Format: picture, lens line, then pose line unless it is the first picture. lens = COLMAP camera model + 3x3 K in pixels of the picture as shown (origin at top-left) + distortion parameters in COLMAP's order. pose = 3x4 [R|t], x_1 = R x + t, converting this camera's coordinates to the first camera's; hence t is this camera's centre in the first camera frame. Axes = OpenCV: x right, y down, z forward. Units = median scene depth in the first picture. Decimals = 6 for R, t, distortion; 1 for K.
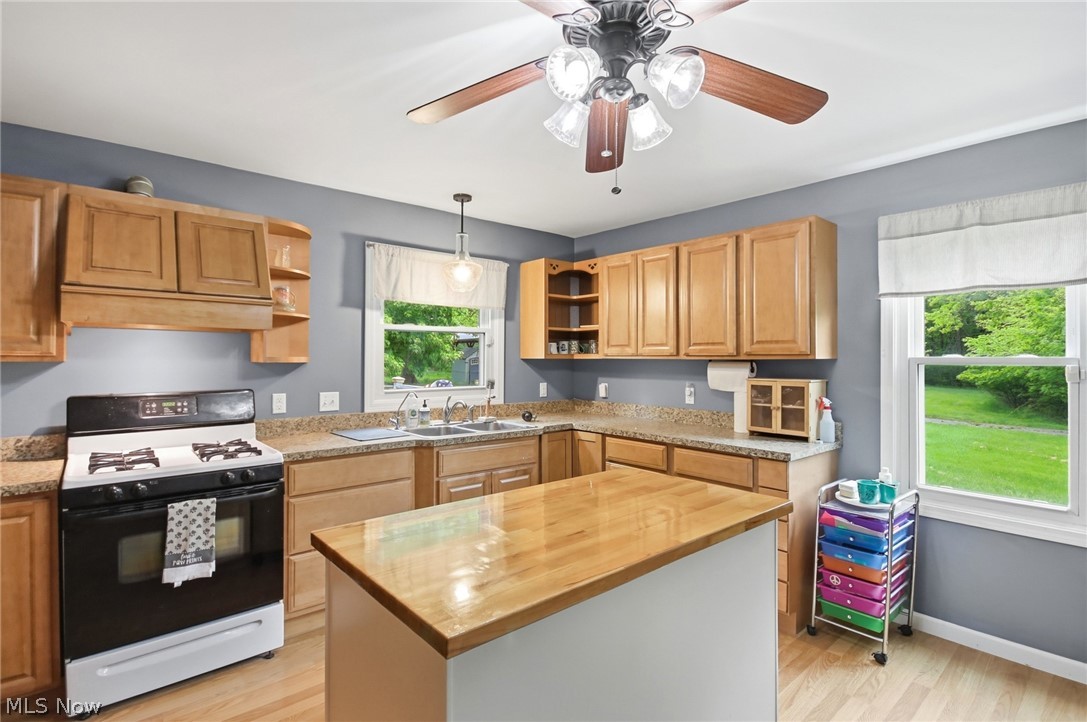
lens RADIAL K [[522.2, 0, 545.8], [0, 522.2, 355.6], [0, 0, 1]] dist [0.000226, 0.000112]
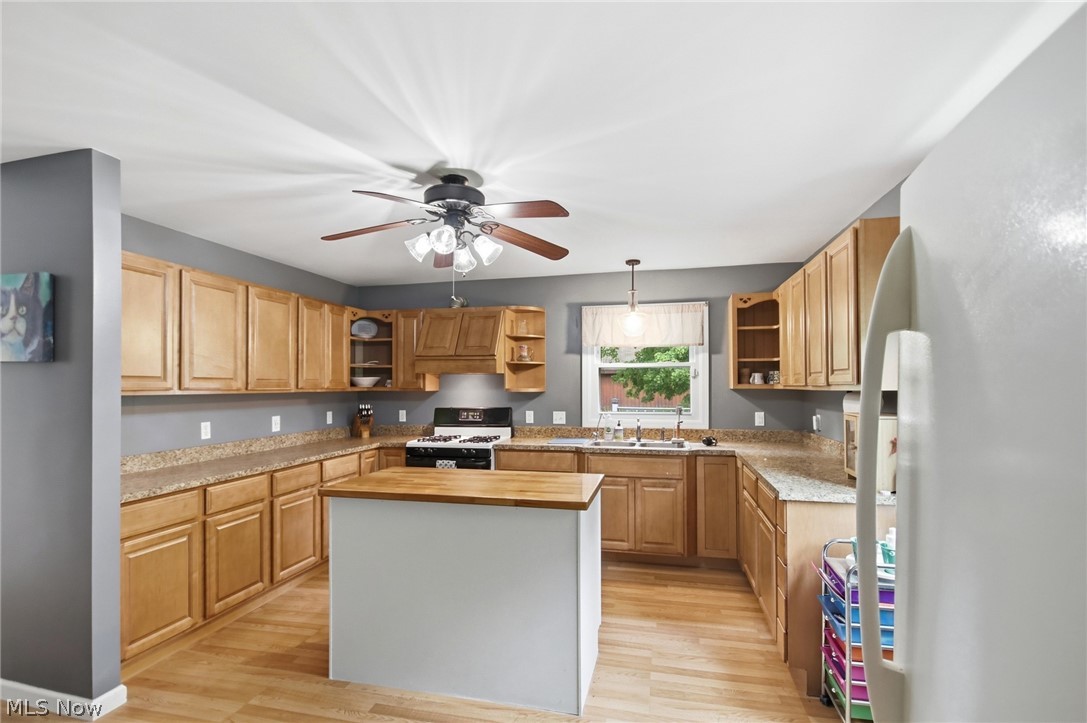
lens RADIAL K [[524.6, 0, 543.6], [0, 524.6, 381.9], [0, 0, 1]] dist [-0.000318, -0.000259]
pose [[0.583990, -0.009244, -0.811708, 0.745532], [0.009363, 0.999945, -0.004652, -0.007926], [0.811707, -0.004883, 0.584044, 0.079500]]
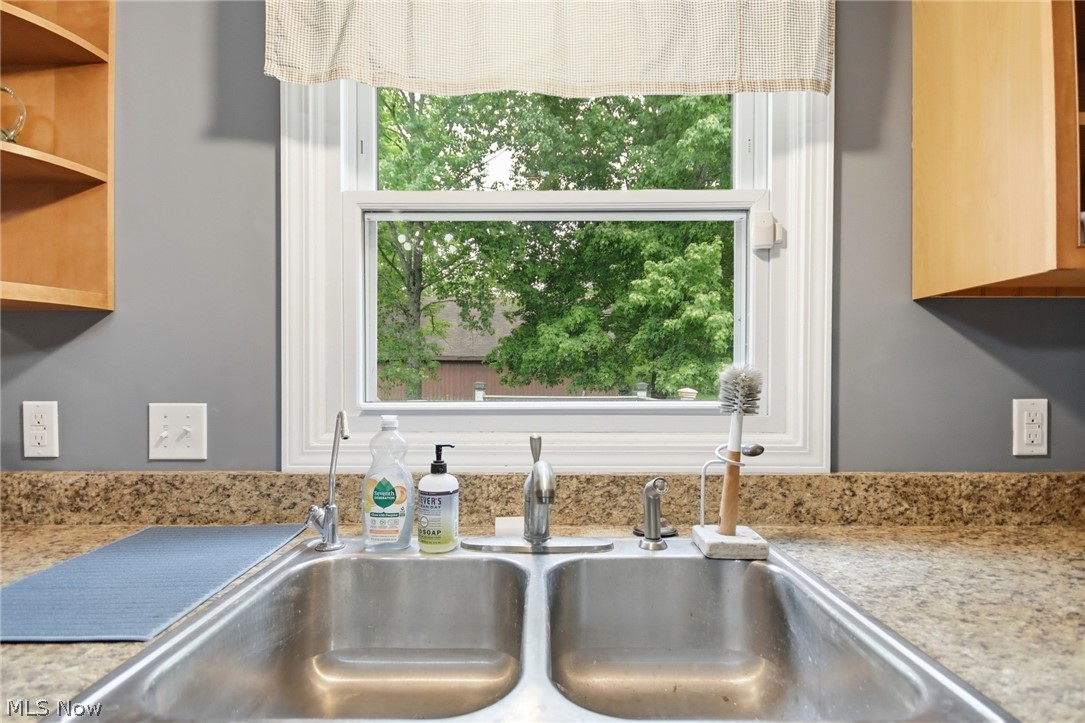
lens RADIAL K [[523.6, 0, 542.6], [0, 523.6, 381.8], [0, 0, 1]] dist [-0.000318, -0.000259]
pose [[0.756279, 0.004811, -0.654232, -0.022251], [0.005685, 0.999887, 0.013924, 0.051108], [0.654225, -0.014250, 0.756166, 0.856739]]
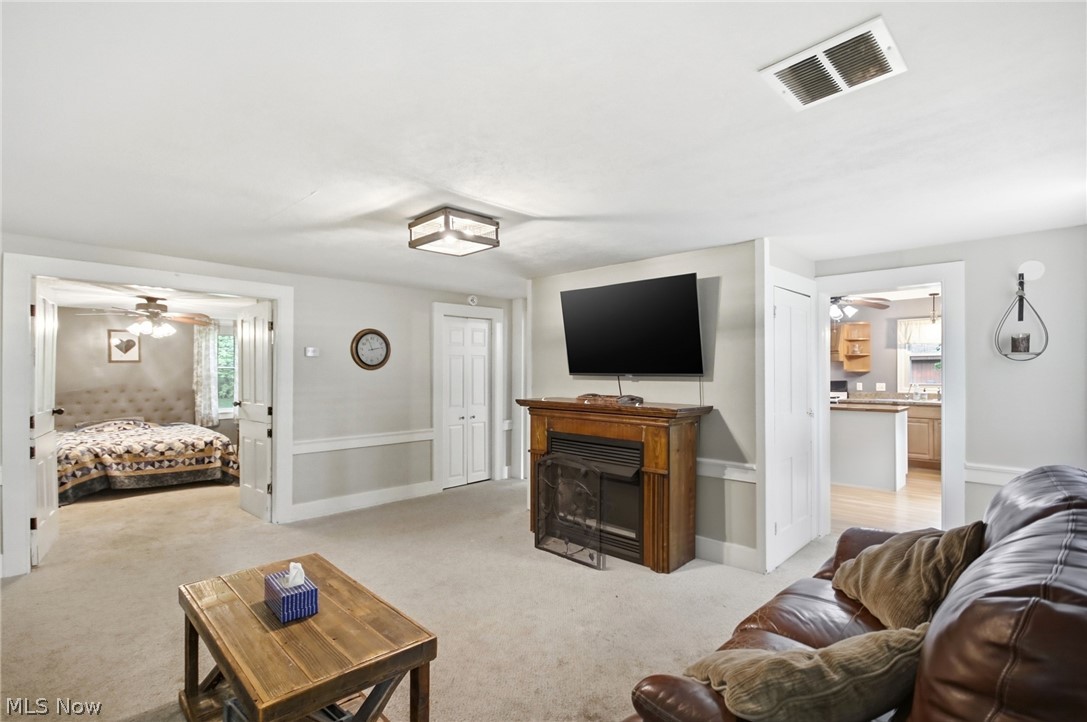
lens RADIAL K [[498.9, 0, 542.3], [0, 498.9, 370.5], [0, 0, 1]] dist [0.001232, 0.000087]
pose [[0.076139, -0.003476, -0.997091, 1.764166], [0.009036, 0.999955, -0.002796, 0.000719], [0.997056, -0.008797, 0.076167, -0.764562]]
